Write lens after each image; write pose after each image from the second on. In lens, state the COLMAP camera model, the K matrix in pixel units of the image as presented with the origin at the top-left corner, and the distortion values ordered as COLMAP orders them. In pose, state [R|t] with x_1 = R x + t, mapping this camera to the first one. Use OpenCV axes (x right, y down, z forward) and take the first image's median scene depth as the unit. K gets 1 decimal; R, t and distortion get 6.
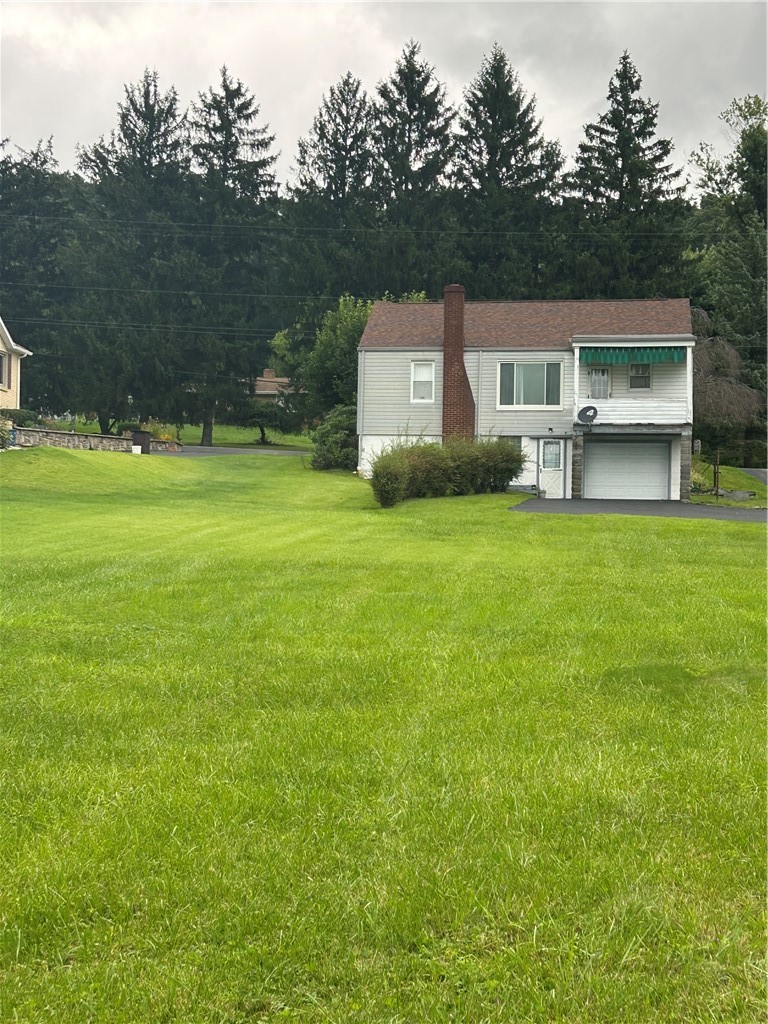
lens RADIAL K [[1868.3, 0, 384.0], [0, 1868.3, 512.0], [0, 0, 1]] dist [0.198096, 0.074974]
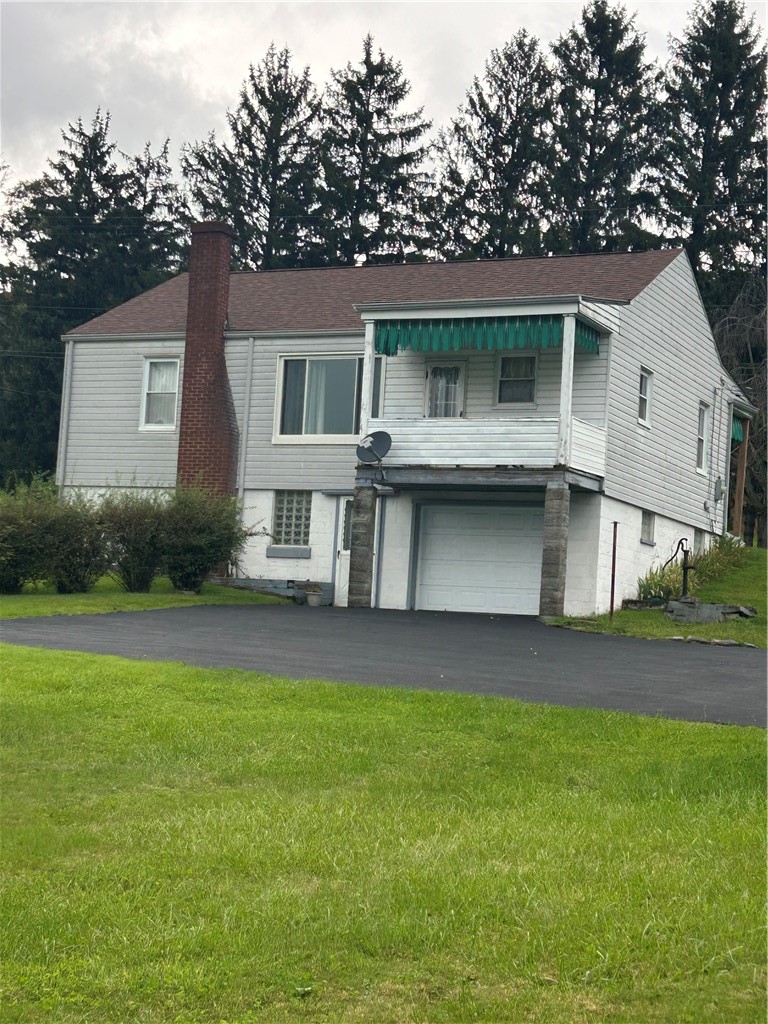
lens RADIAL K [[1868.3, 0, 384.0], [0, 1868.3, 512.0], [0, 0, 1]] dist [0.198096, 0.074974]
pose [[0.957267, 0.012679, -0.288928, 0.249432], [-0.028459, 0.998319, -0.050480, -0.007501], [0.287803, 0.056546, 0.956019, 0.480659]]
